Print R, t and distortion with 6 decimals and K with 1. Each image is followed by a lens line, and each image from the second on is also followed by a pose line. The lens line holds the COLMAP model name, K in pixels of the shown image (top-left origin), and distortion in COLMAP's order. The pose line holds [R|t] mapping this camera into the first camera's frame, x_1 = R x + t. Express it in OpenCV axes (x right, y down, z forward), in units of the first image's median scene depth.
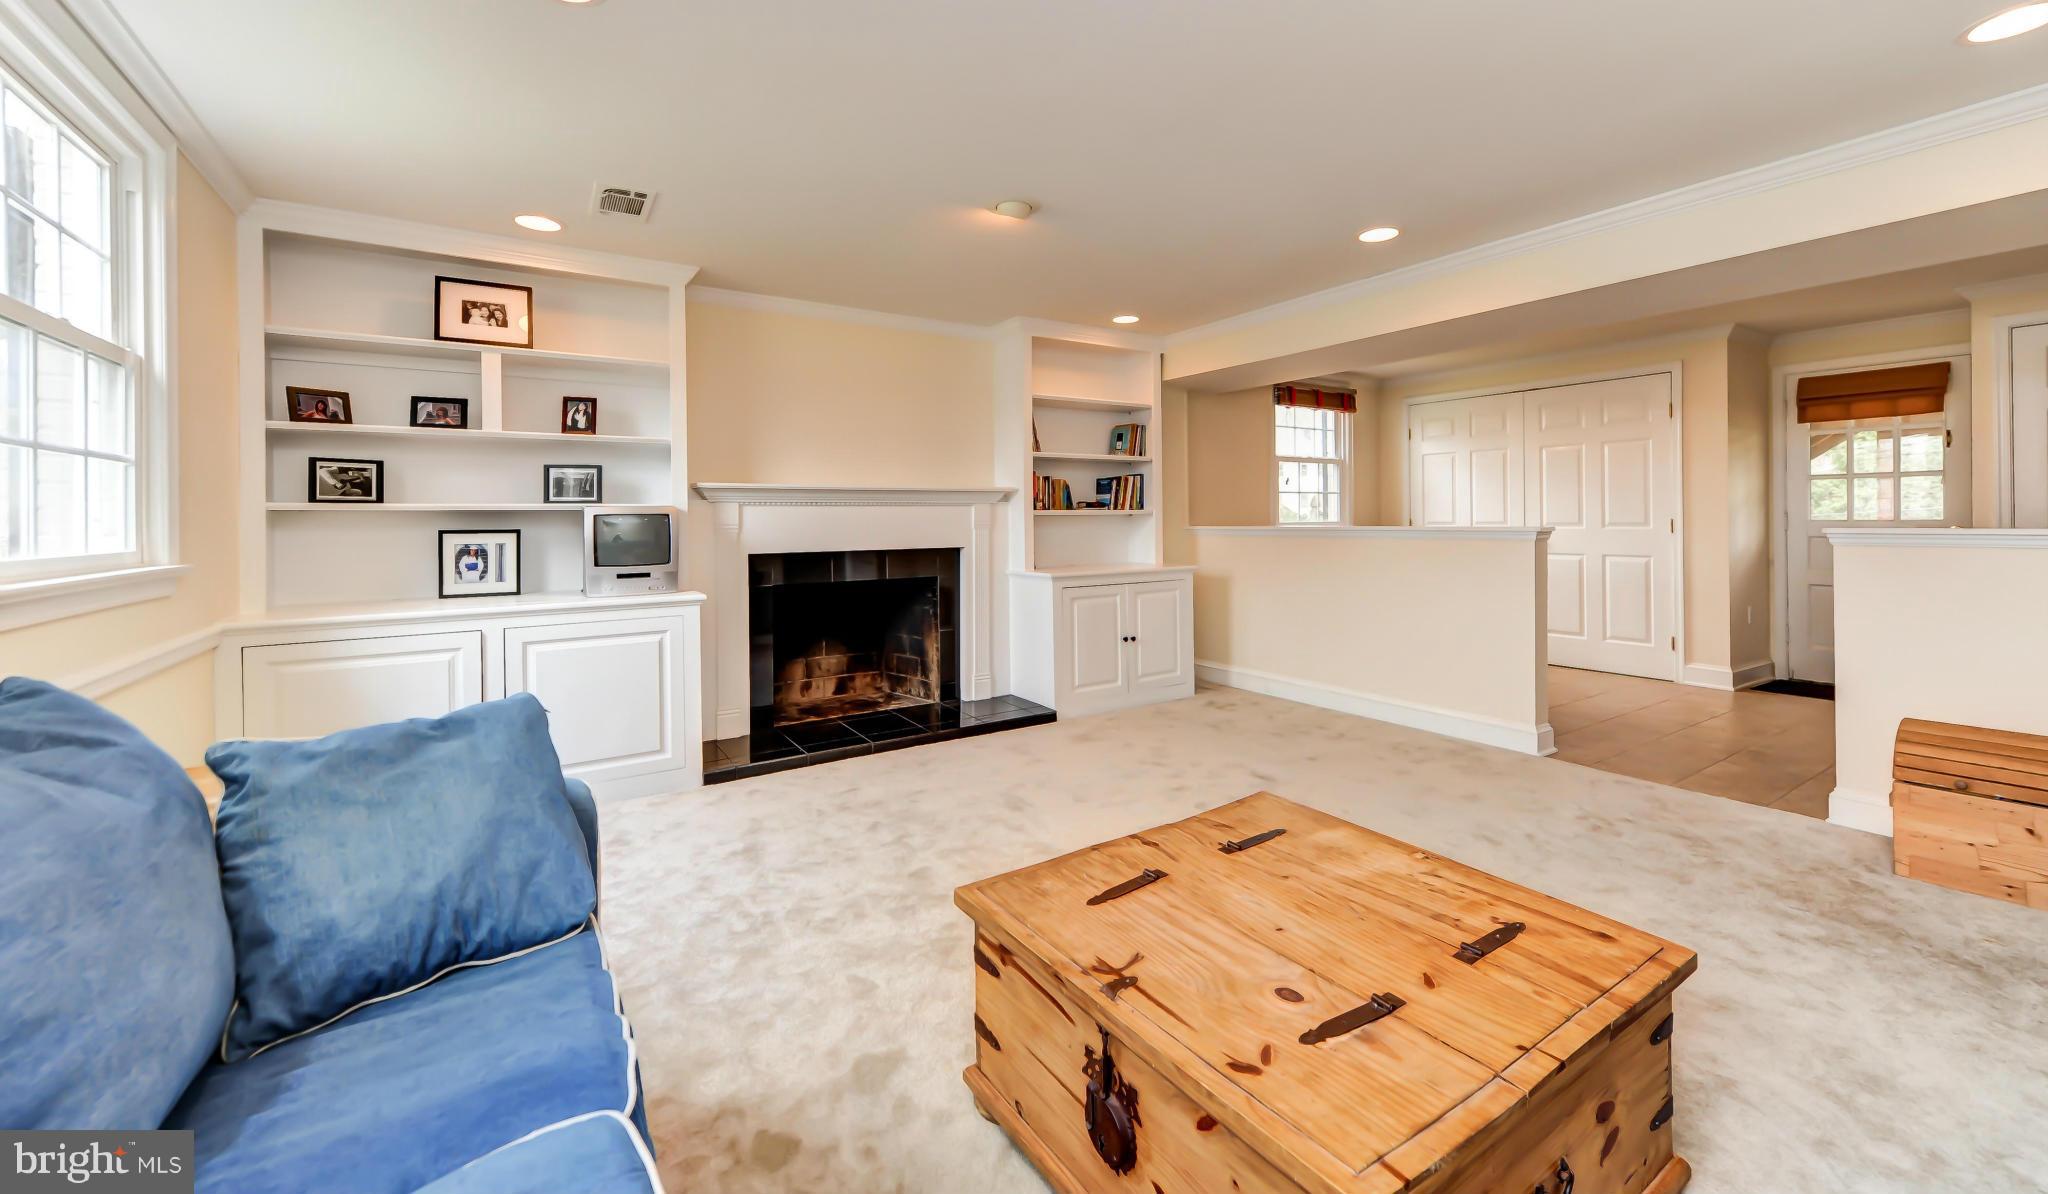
lens RADIAL K [[802.8, 0, 1043.4], [0, 802.8, 515.3], [0, 0, 1]] dist [0.001528, -0.000604]
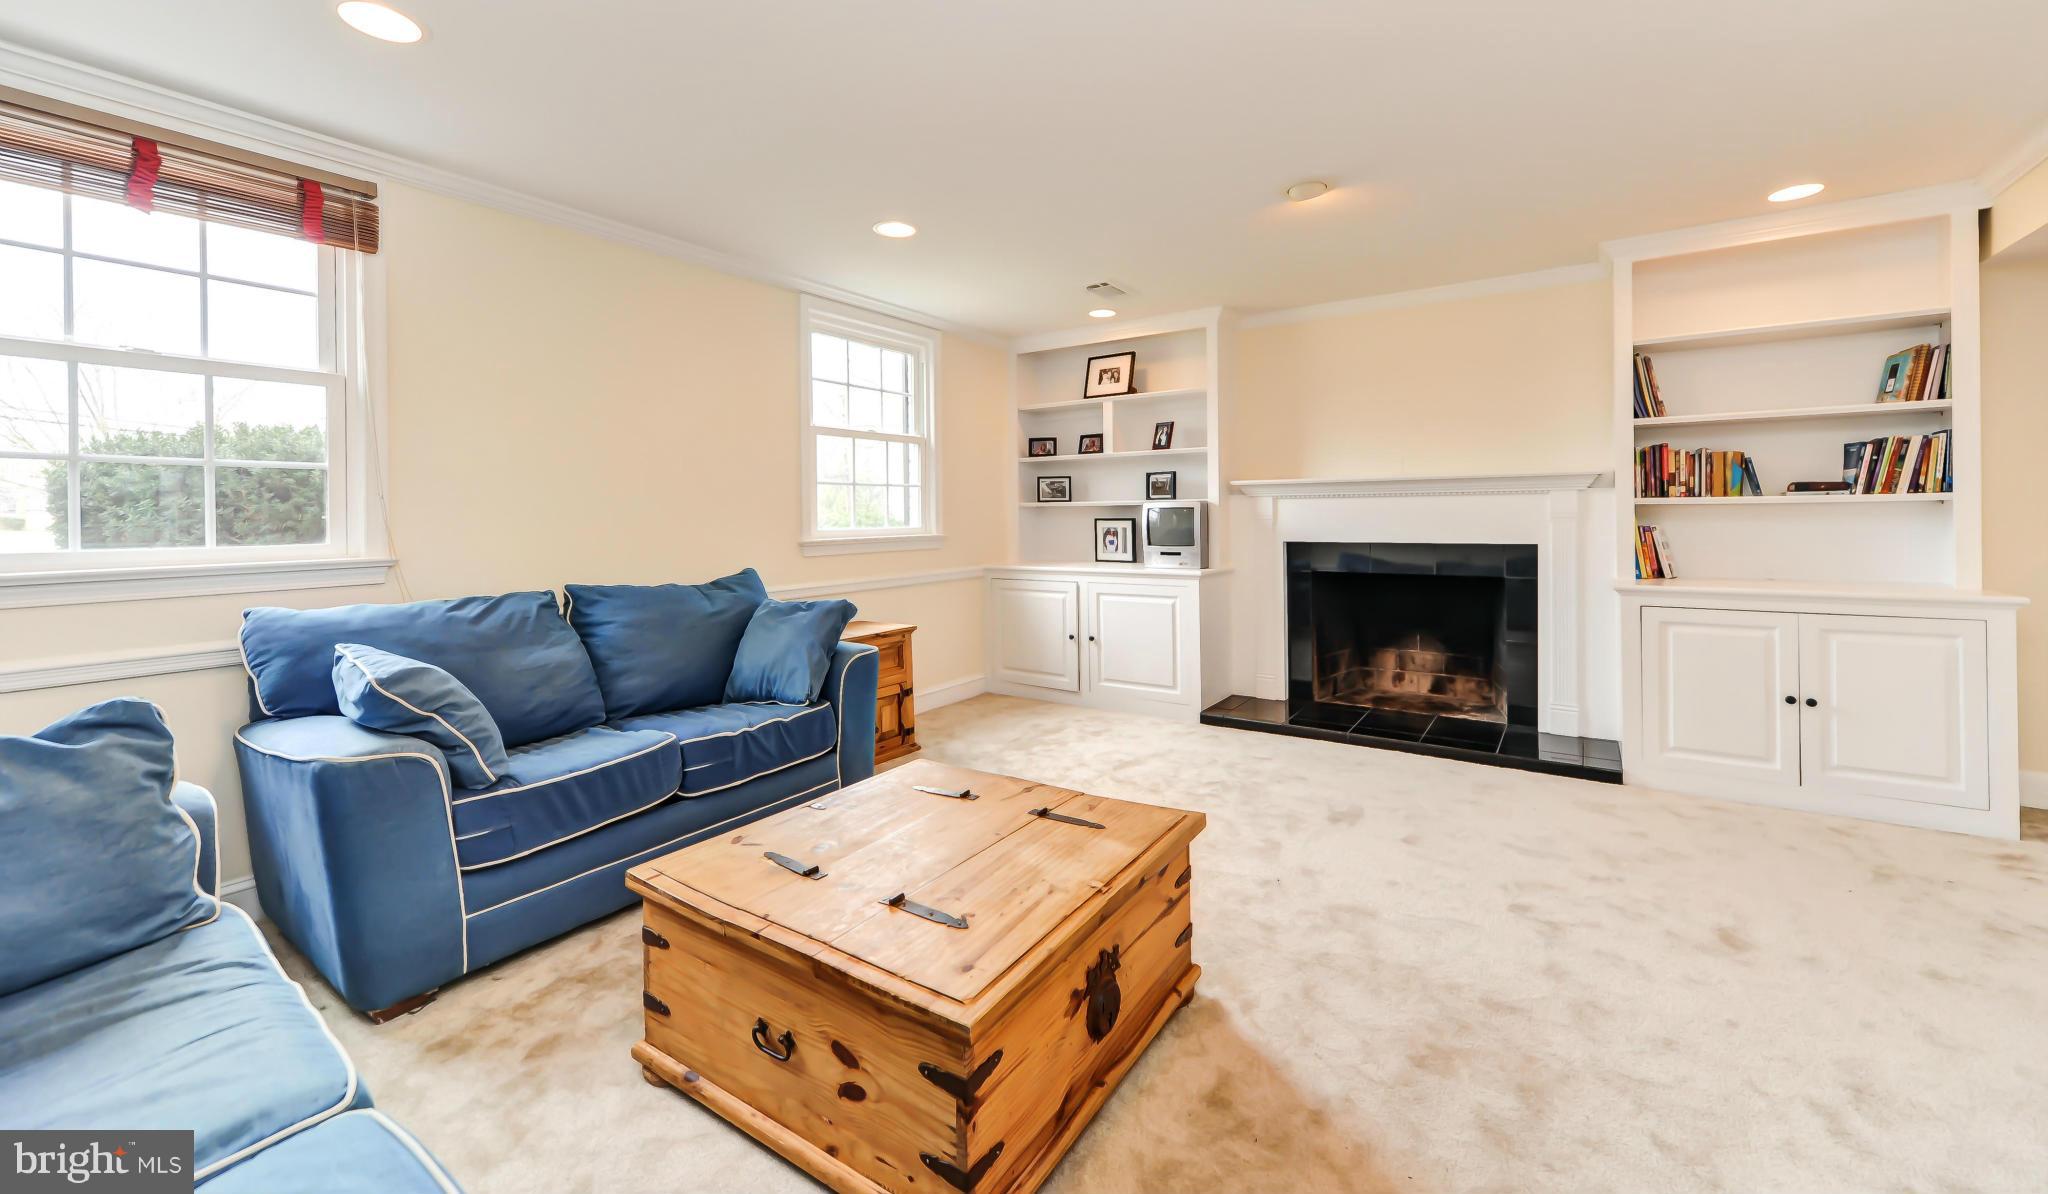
lens RADIAL K [[802.8, 0, 1043.4], [0, 802.8, 515.3], [0, 0, 1]] dist [0.001528, -0.000604]
pose [[0.380196, 0.006297, -0.924885, 0.614727], [0.009443, 0.999898, 0.010690, -0.004733], [0.924858, -0.012798, 0.380098, 0.284550]]
